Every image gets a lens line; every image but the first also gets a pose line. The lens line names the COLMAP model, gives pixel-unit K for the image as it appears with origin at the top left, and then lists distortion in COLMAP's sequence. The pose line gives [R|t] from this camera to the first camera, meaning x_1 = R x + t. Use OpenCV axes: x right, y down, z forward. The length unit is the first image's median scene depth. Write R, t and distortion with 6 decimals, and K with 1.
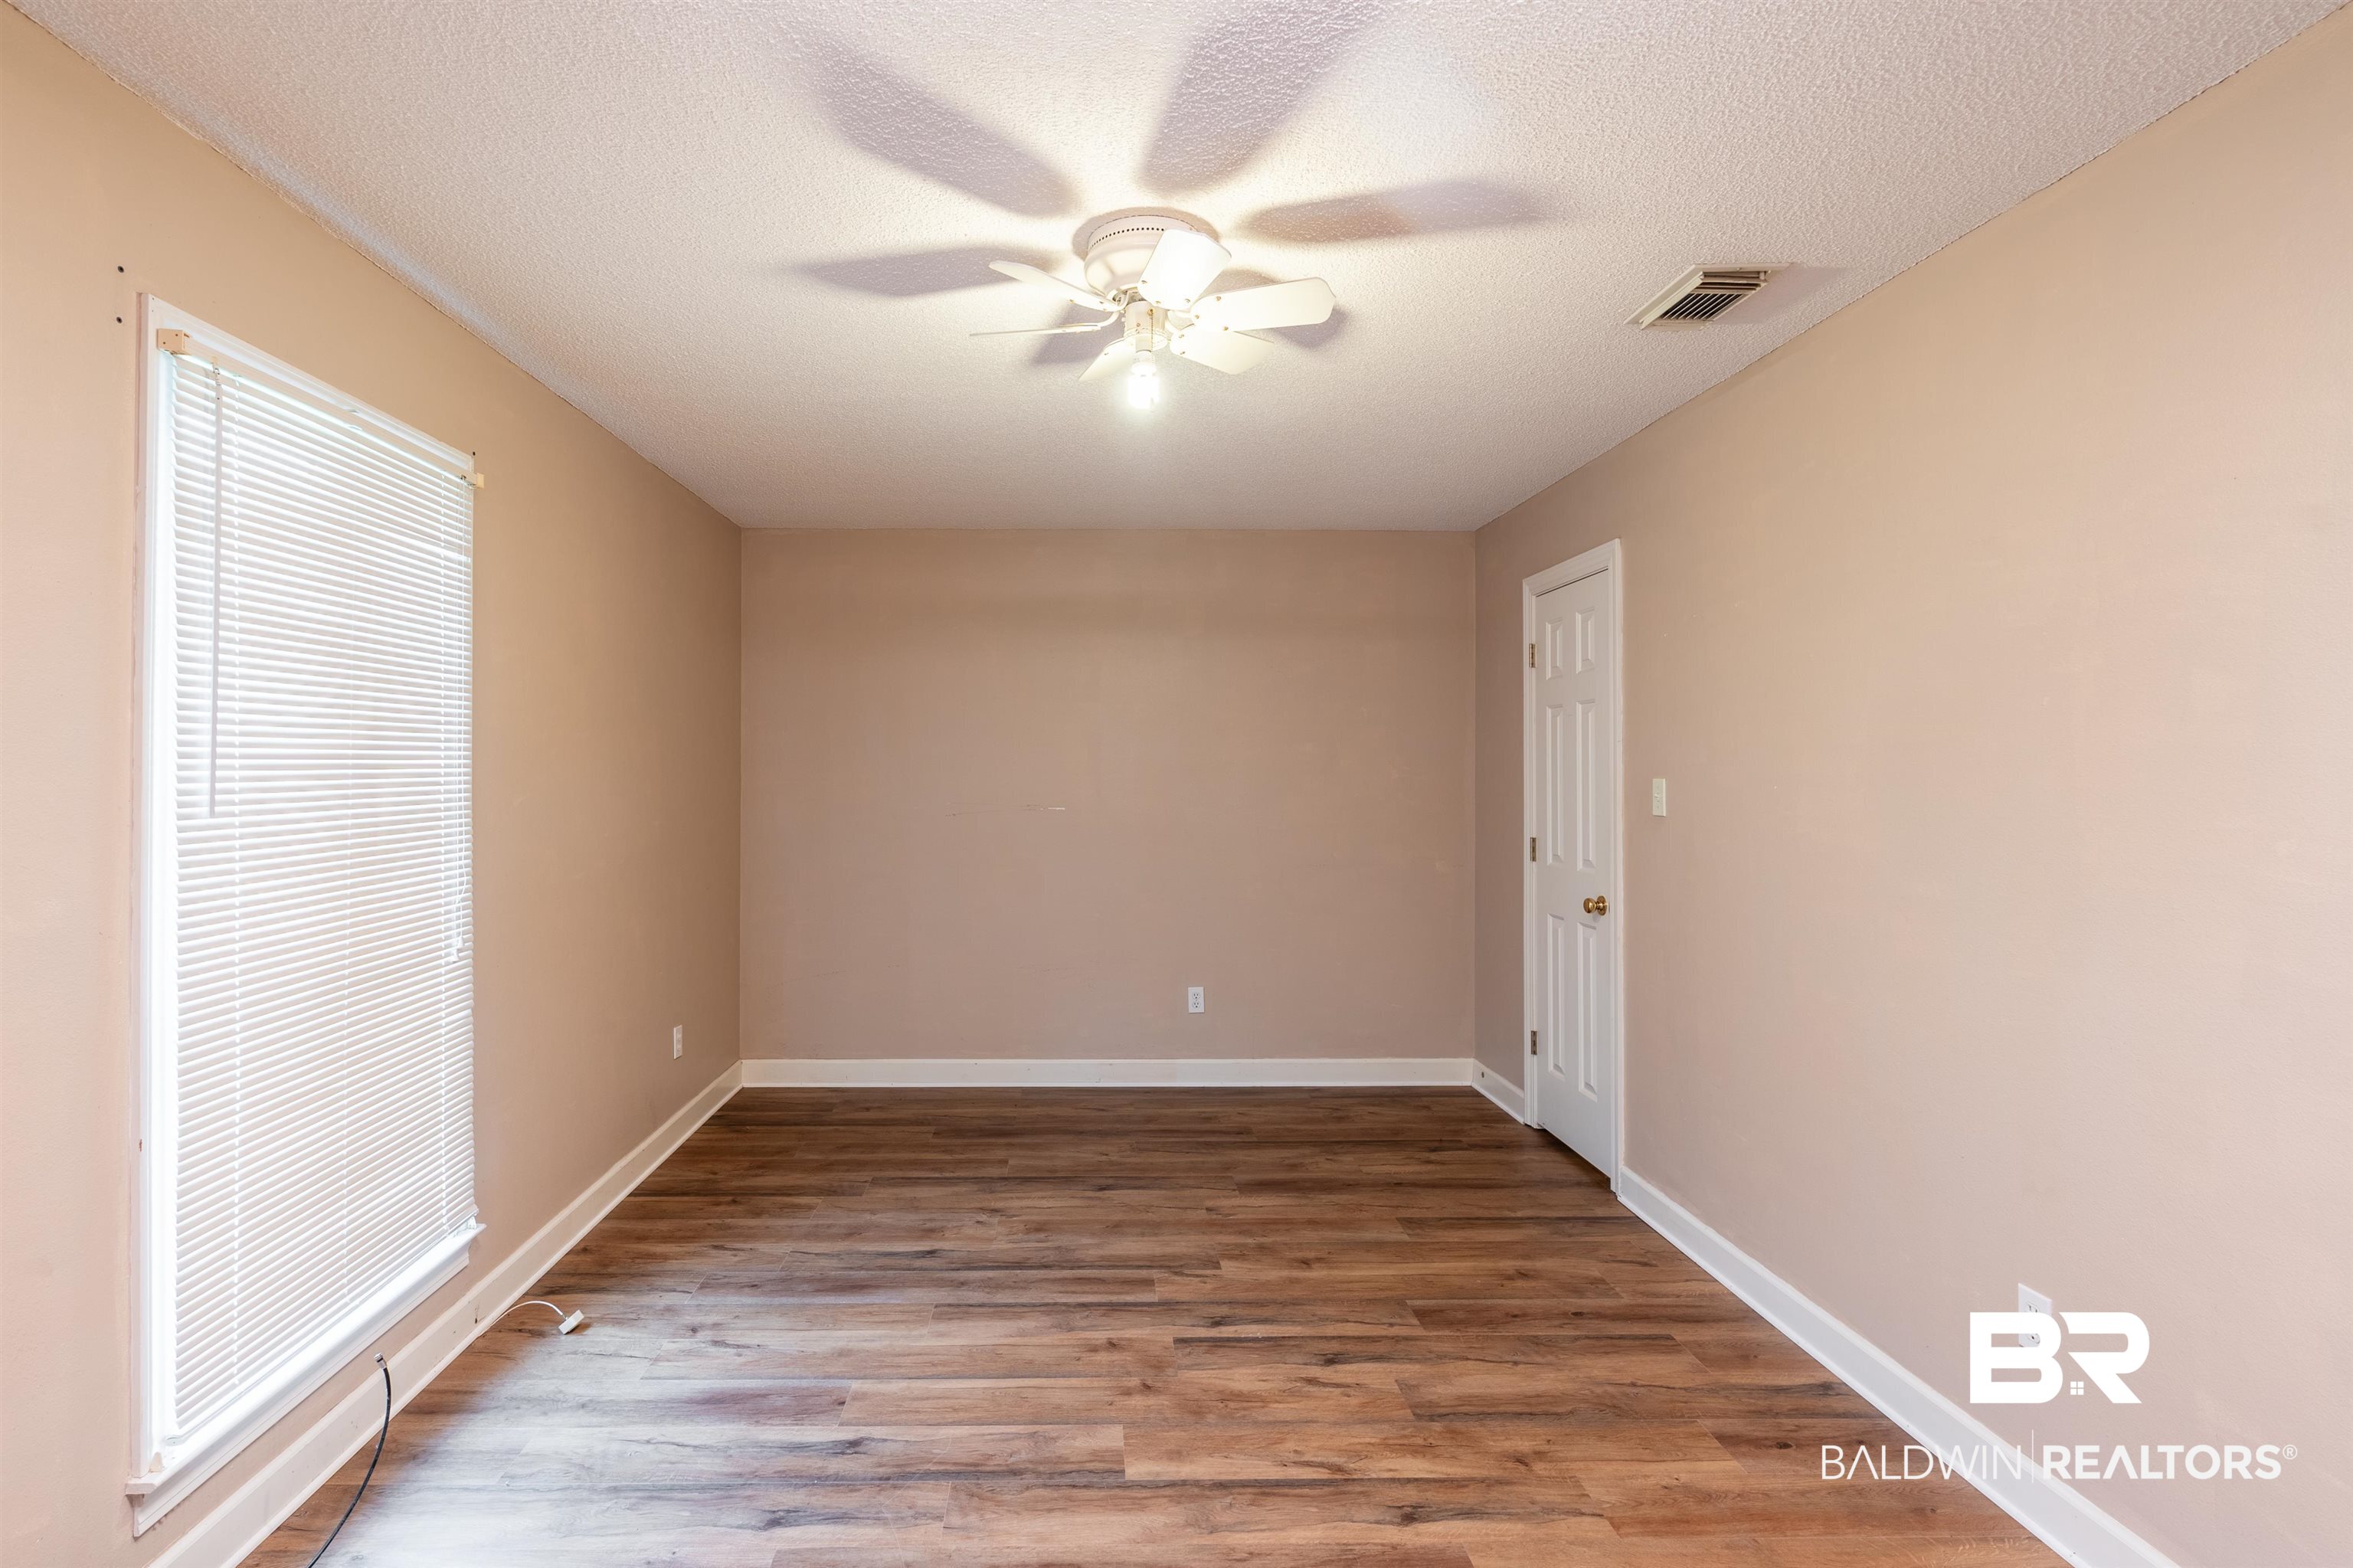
lens RADIAL K [[1082.9, 0, 1177.3], [0, 1082.9, 770.8], [0, 0, 1]] dist [-0.007990, 0.003654]
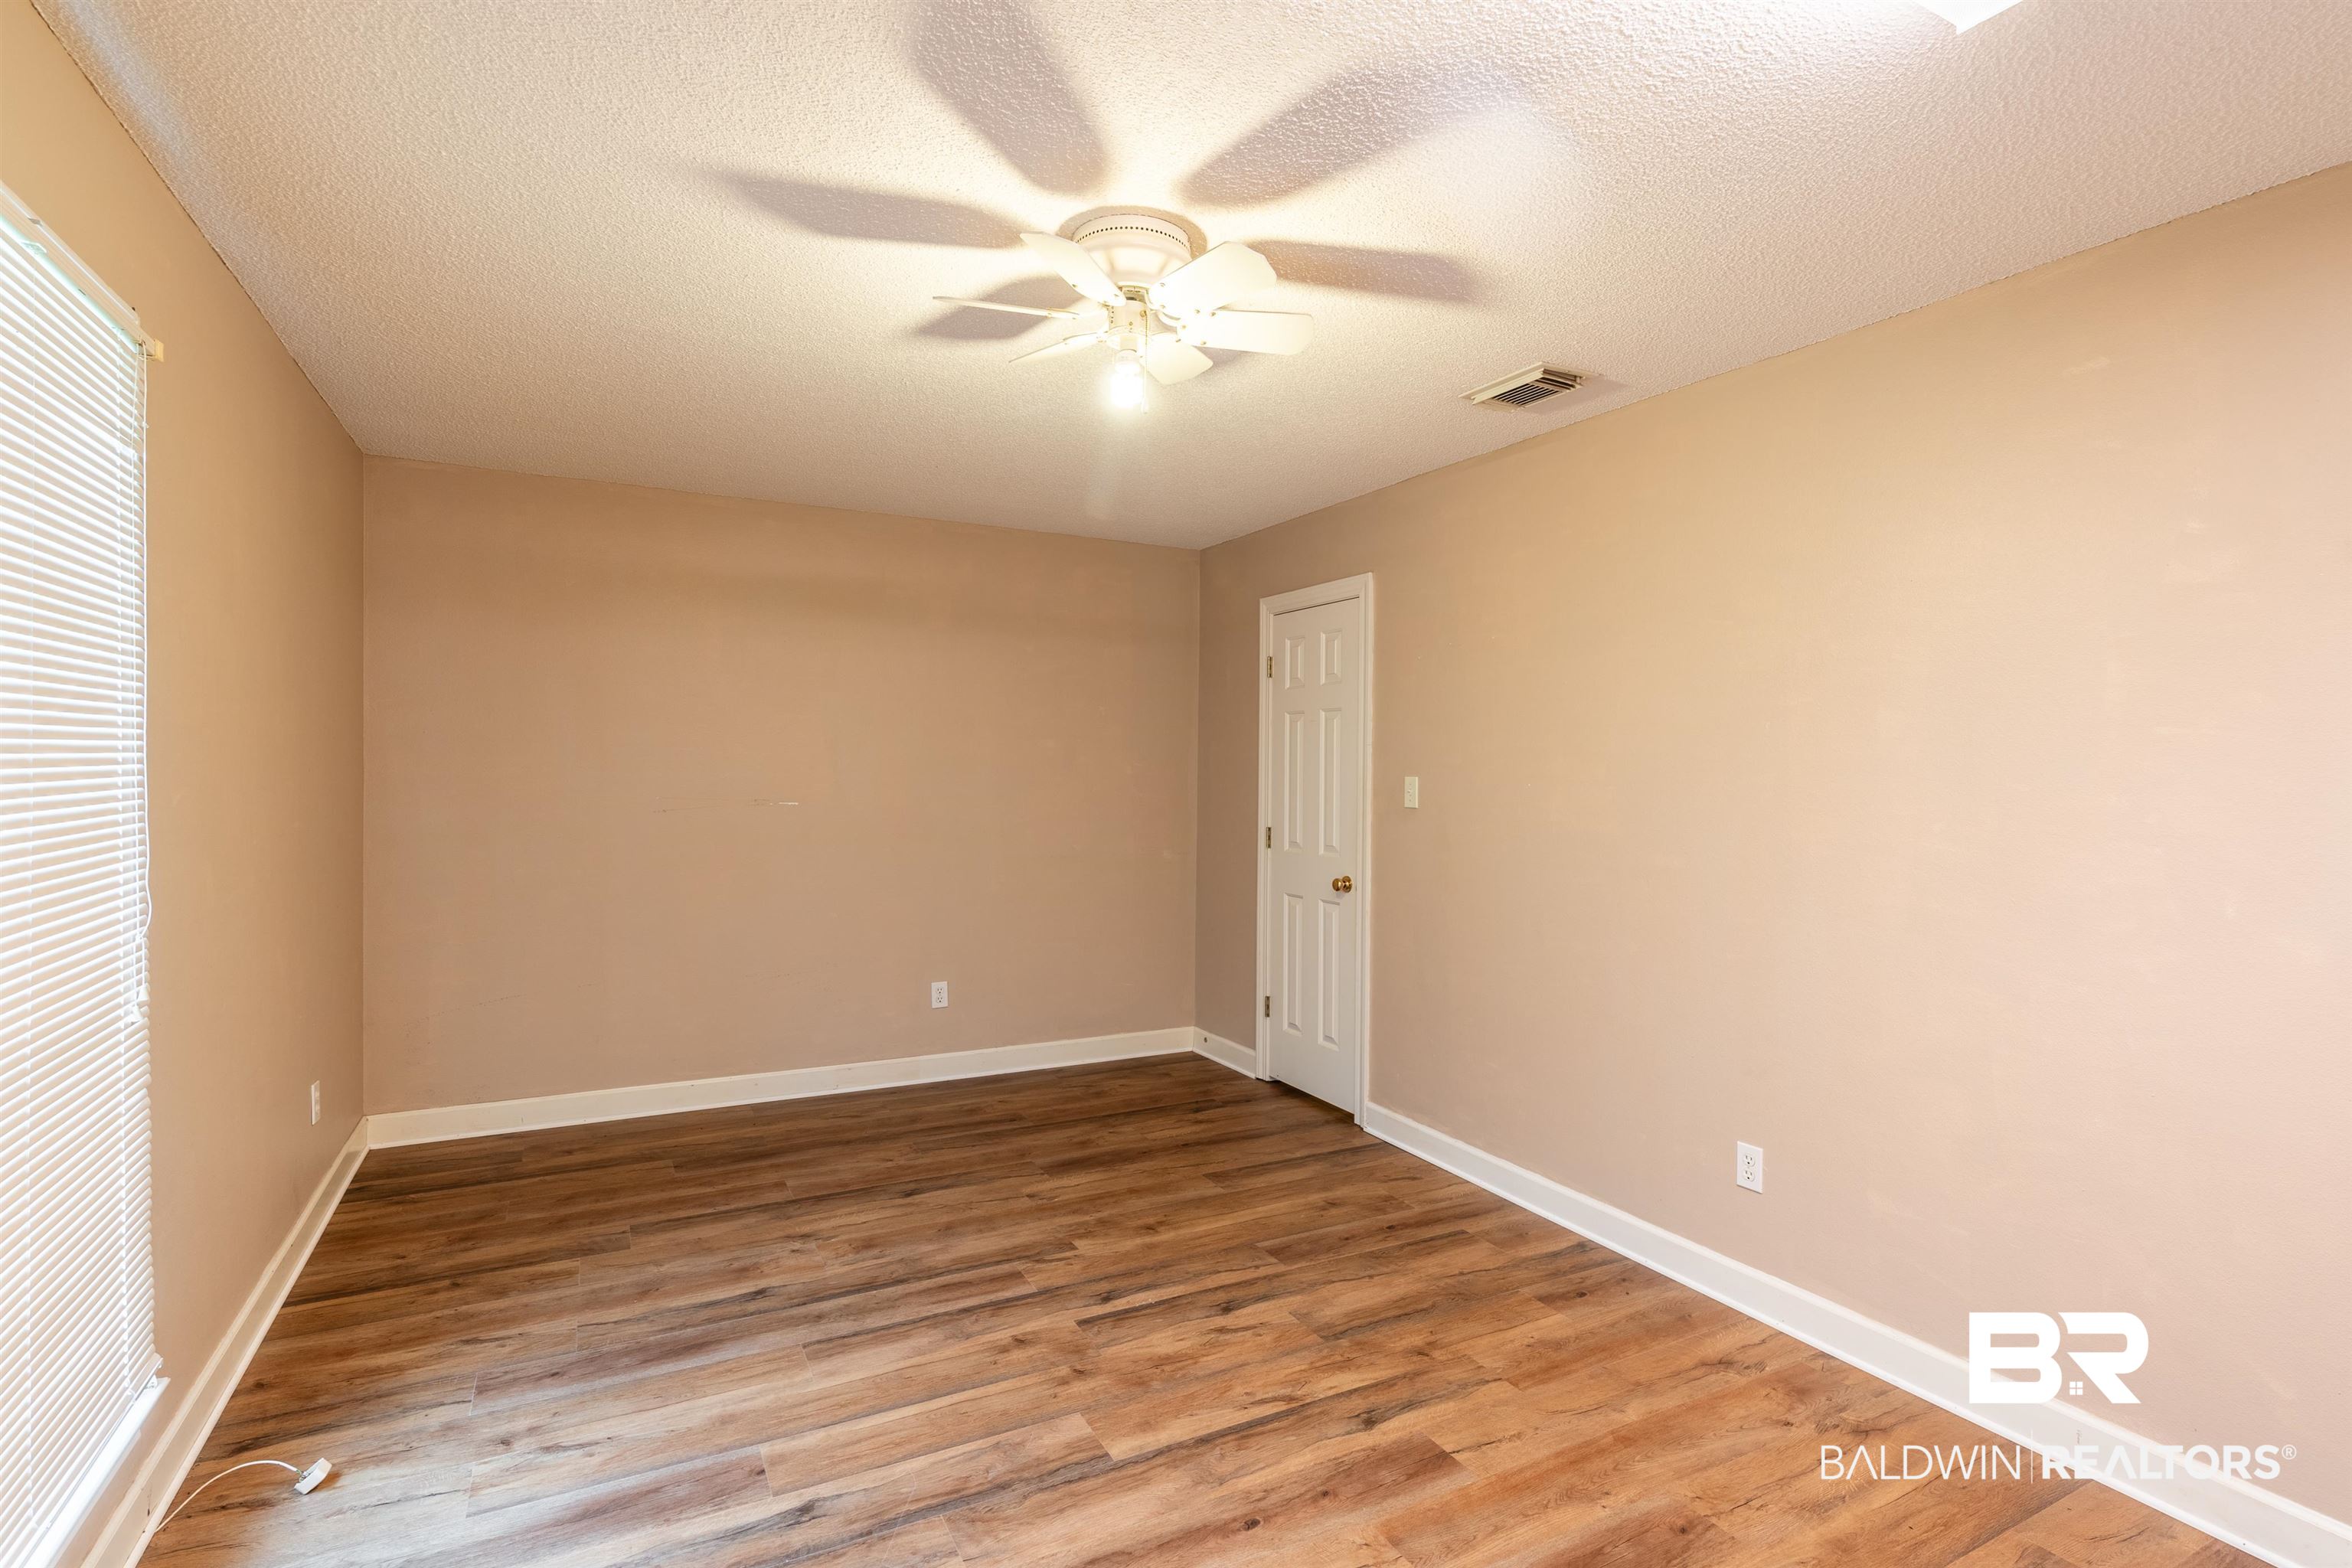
lens RADIAL K [[1018.8, 0, 1267.9], [0, 1018.8, 787.6], [0, 0, 1]] dist [-0.006702, 0.002656]
pose [[0.901454, 0.002460, 0.432867, -0.243849], [-0.011861, 0.999749, 0.019019, -0.000731], [-0.432711, -0.022279, 0.901257, 0.061608]]
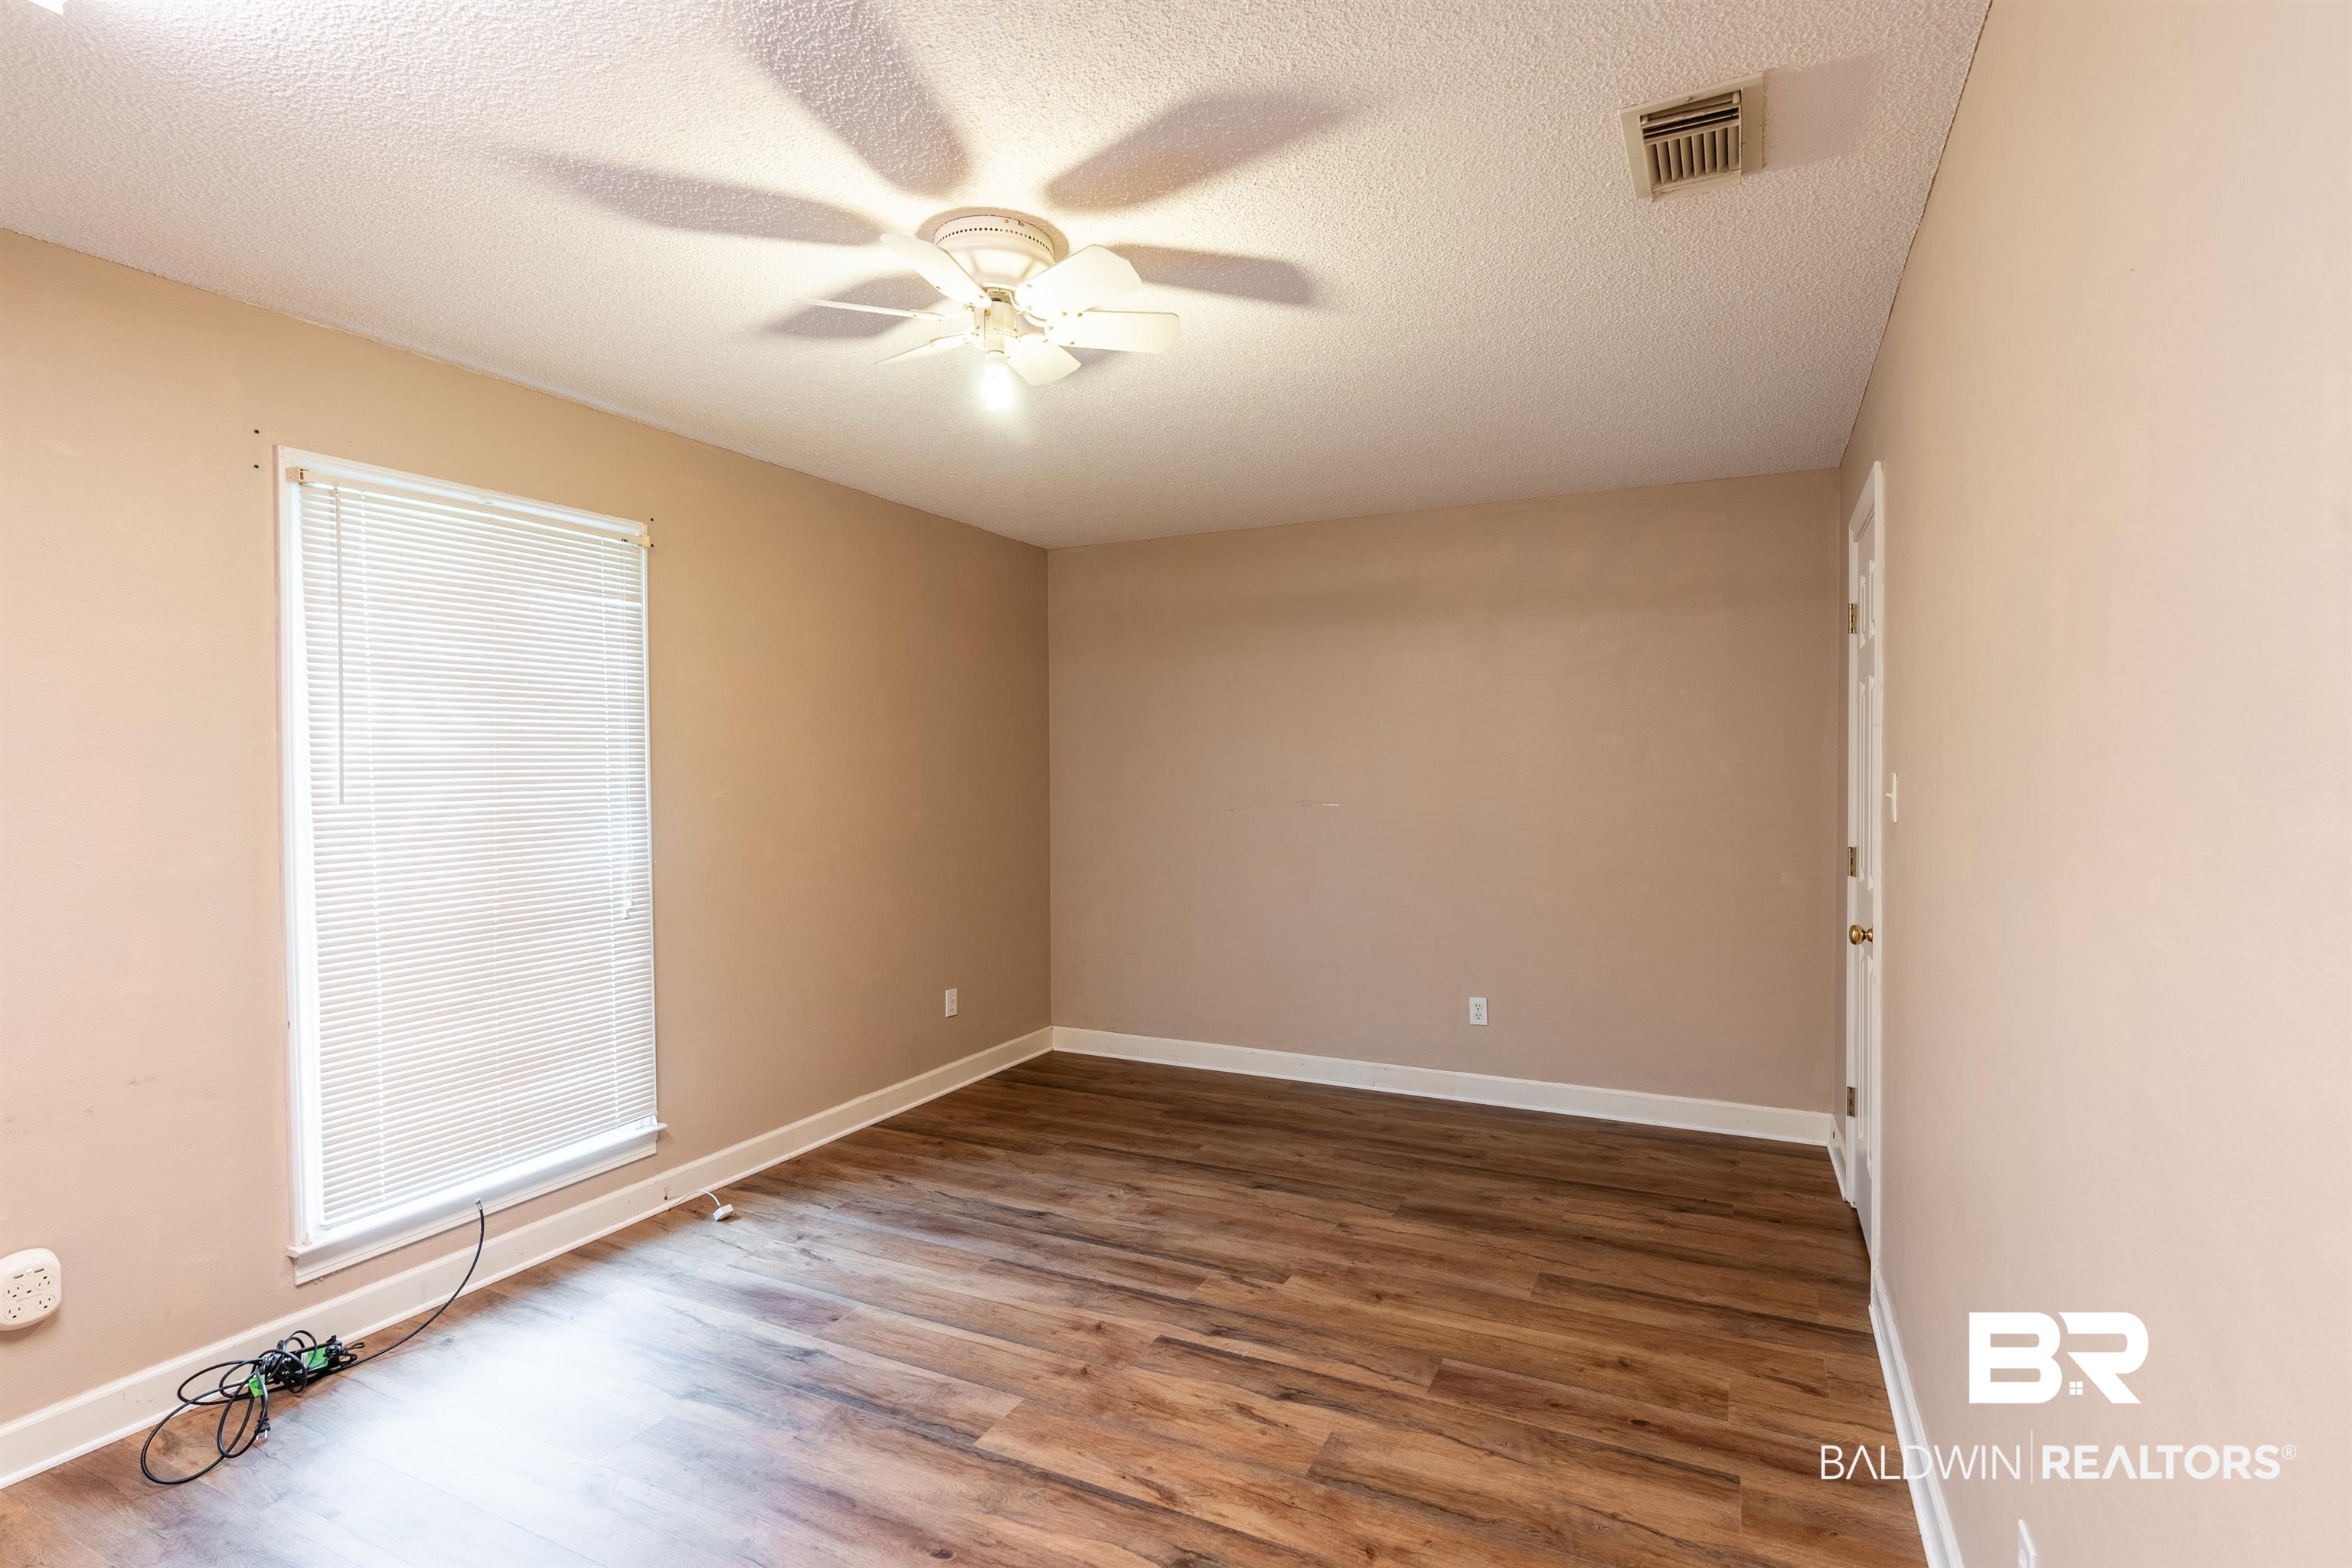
lens RADIAL K [[1082.4, 0, 1193.9], [0, 1082.4, 795.8], [0, 0, 1]] dist [-0.007990, 0.003654]
pose [[0.896181, 0.006006, -0.443647, 0.440716], [0.006063, 0.999649, 0.025780, 0.001018], [0.443647, -0.025794, 0.895831, 0.126658]]
